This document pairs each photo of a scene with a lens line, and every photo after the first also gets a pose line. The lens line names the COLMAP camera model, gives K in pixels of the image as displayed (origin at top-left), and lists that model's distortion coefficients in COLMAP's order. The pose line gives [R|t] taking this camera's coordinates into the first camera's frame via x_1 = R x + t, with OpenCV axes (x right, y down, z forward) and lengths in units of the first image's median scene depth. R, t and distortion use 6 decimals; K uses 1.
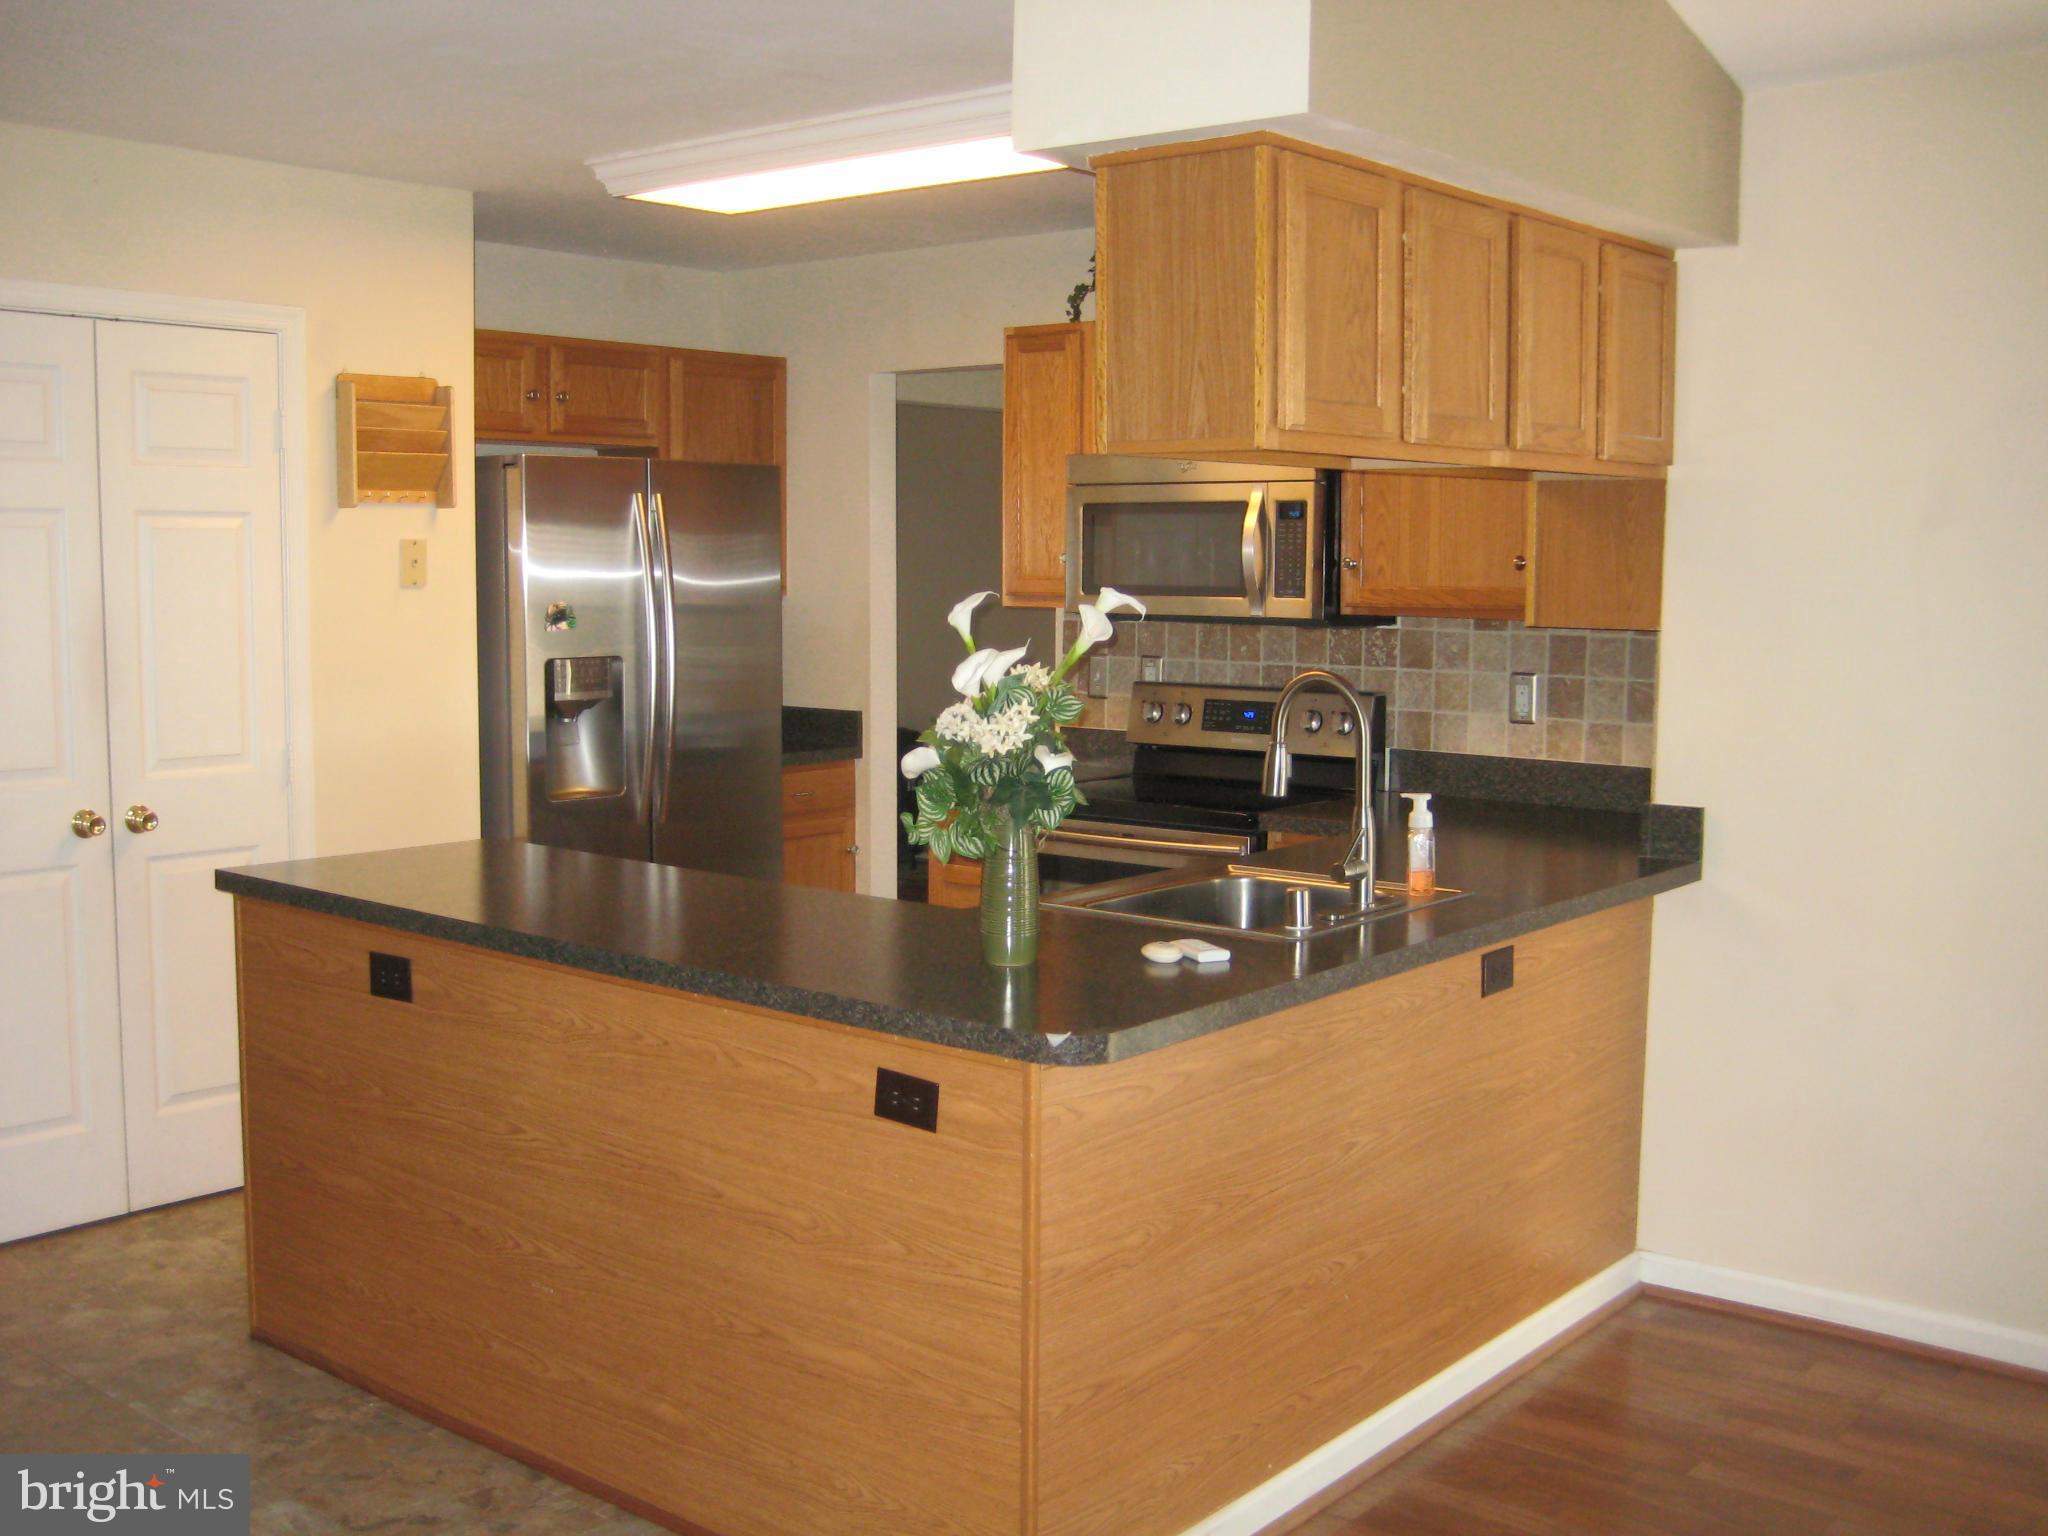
lens RADIAL K [[2094.3, 0, 965.6], [0, 2094.3, 780.9], [0, 0, 1]] dist [-0.156635, 0.188843]
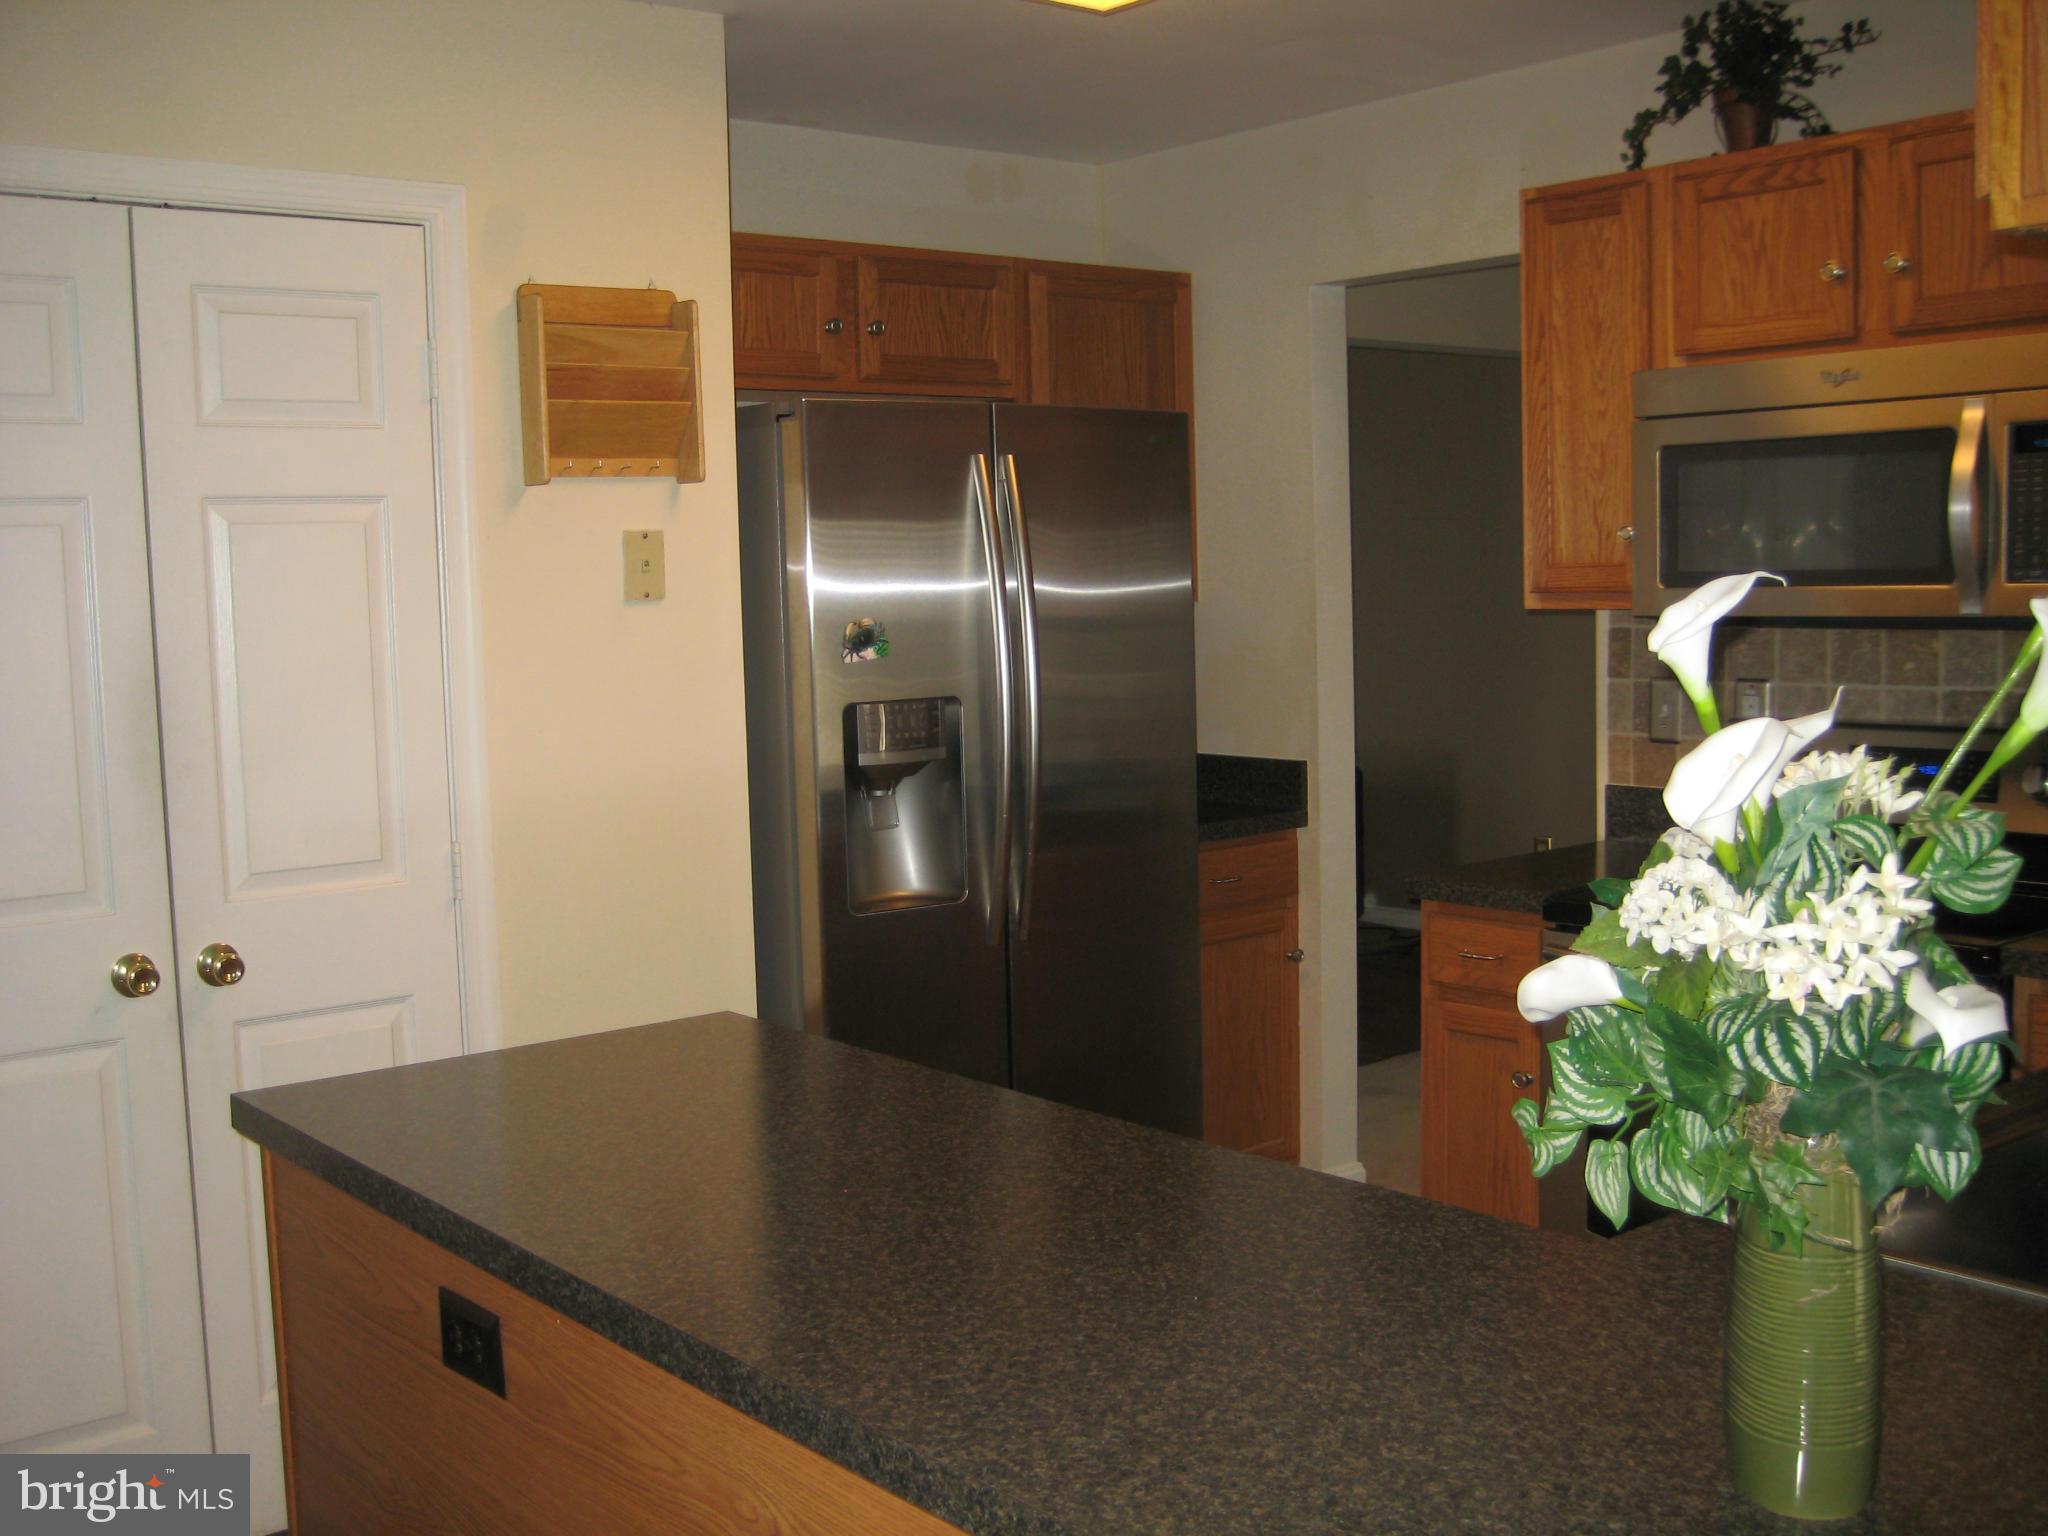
lens RADIAL K [[2094.3, 0, 965.6], [0, 2094.3, 780.9], [0, 0, 1]] dist [-0.156635, 0.188843]
pose [[0.981918, -0.012665, -0.188884, -0.036277], [0.011894, 0.999916, -0.005215, -0.029703], [0.188935, 0.002874, 0.981985, 0.344700]]
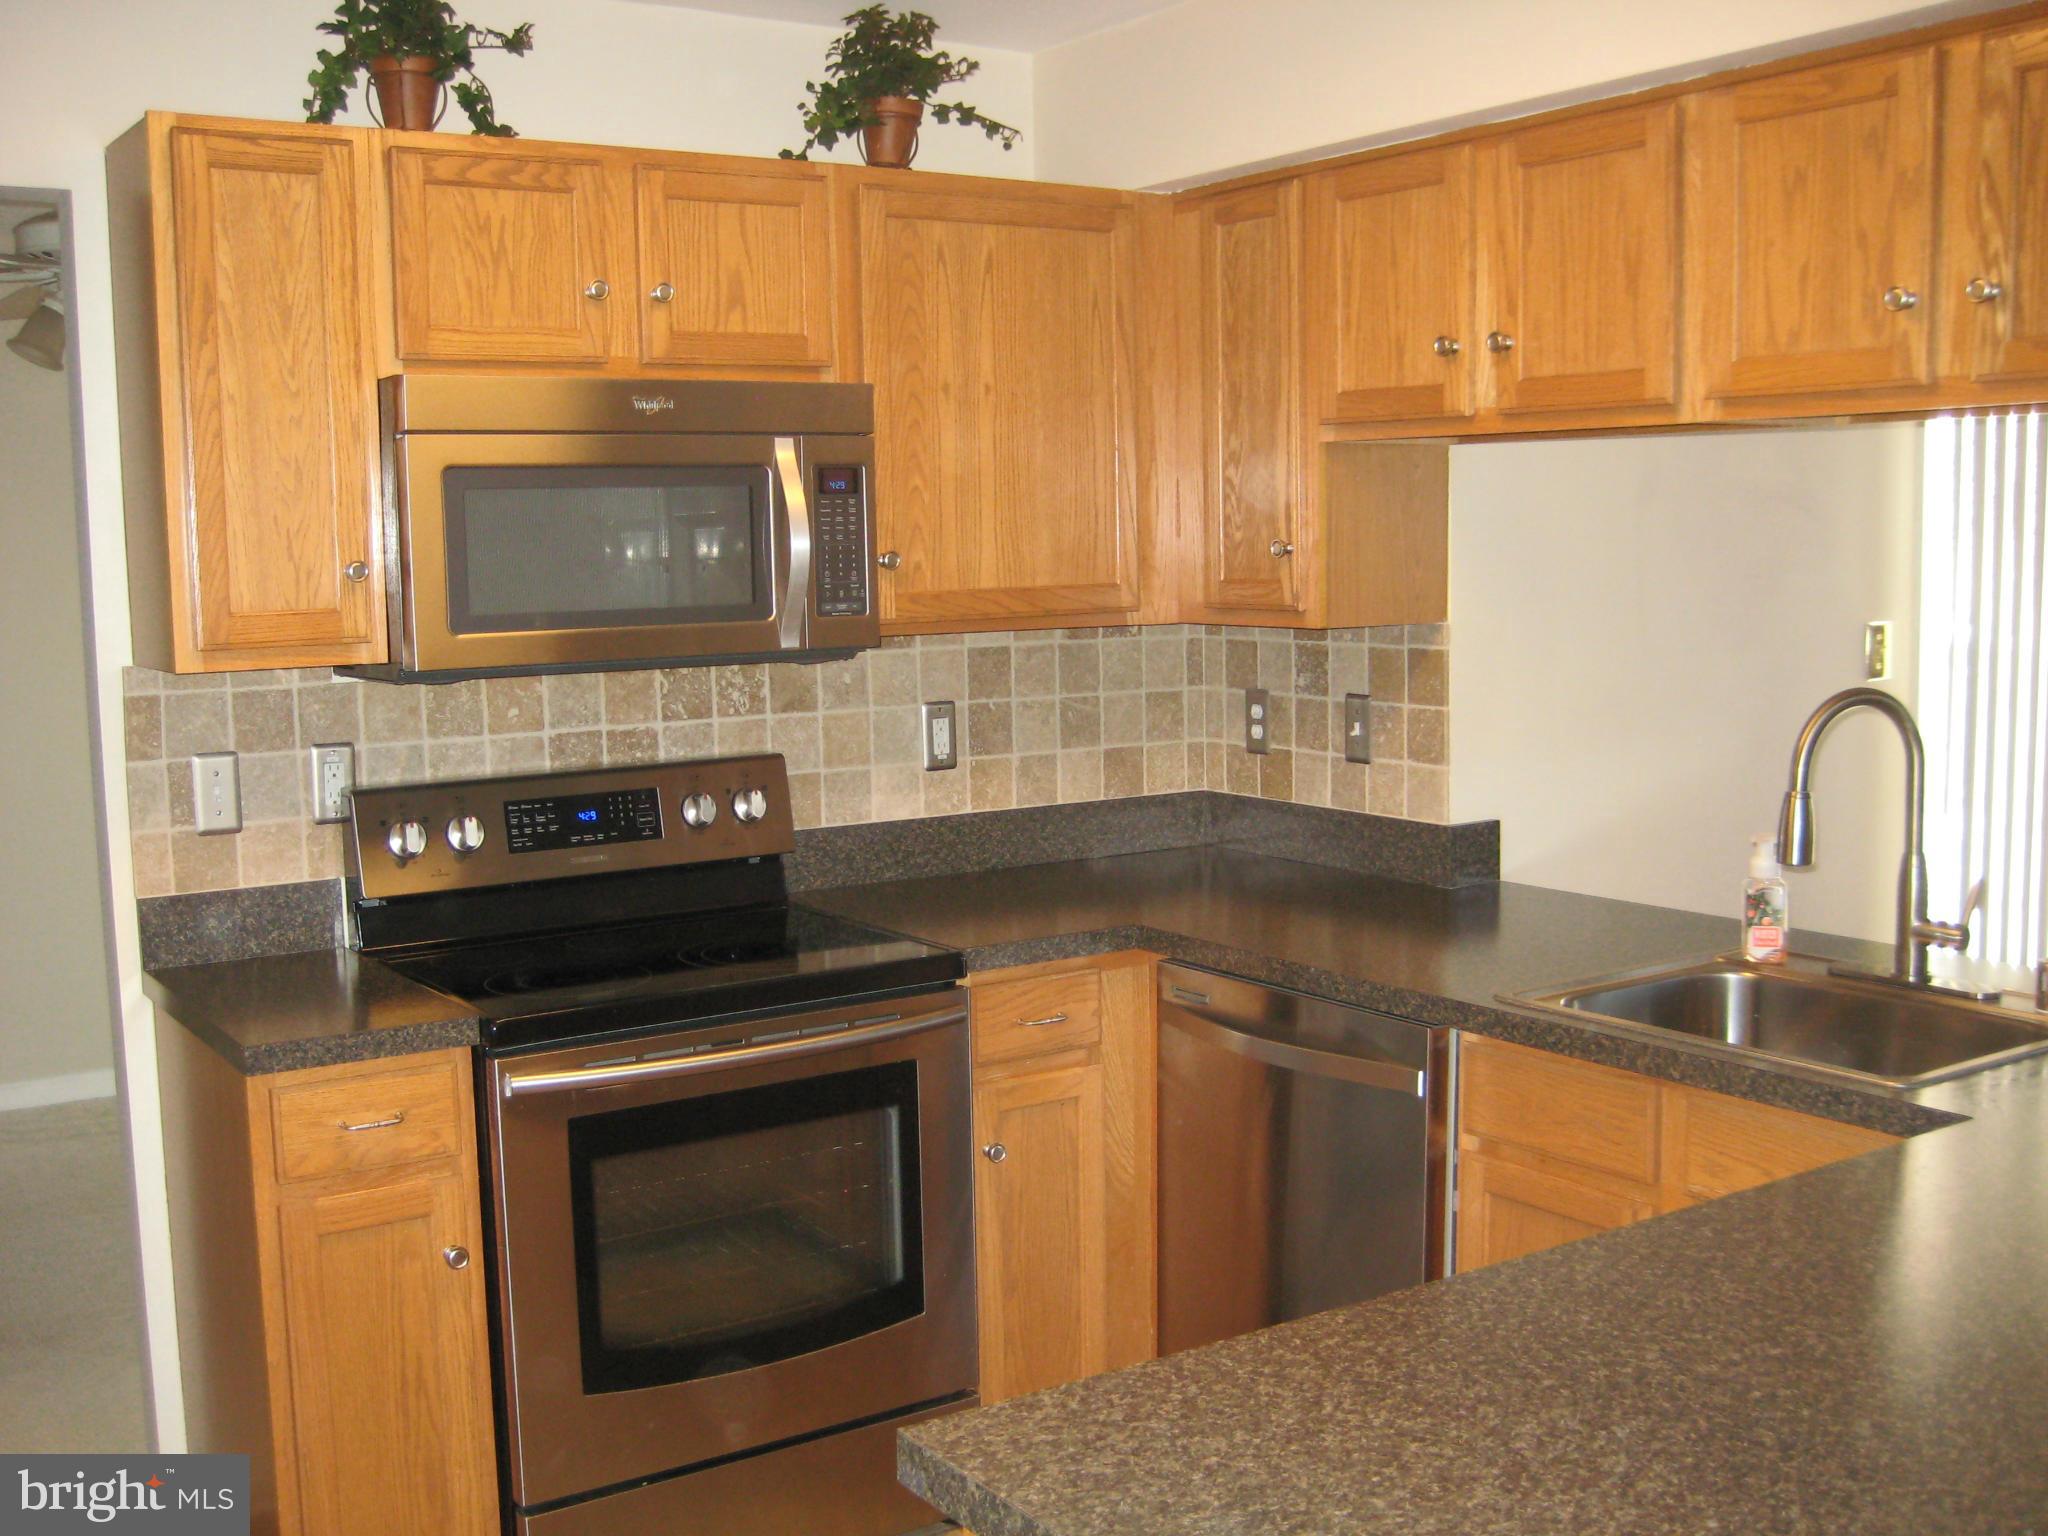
lens RADIAL K [[2094.3, 0, 965.6], [0, 2094.3, 780.9], [0, 0, 1]] dist [-0.156635, 0.188843]
pose [[0.291550, -0.117404, 0.949323, -0.428580], [0.124026, 0.988701, 0.084183, -0.082710], [-0.948481, 0.093198, 0.302817, 0.732582]]
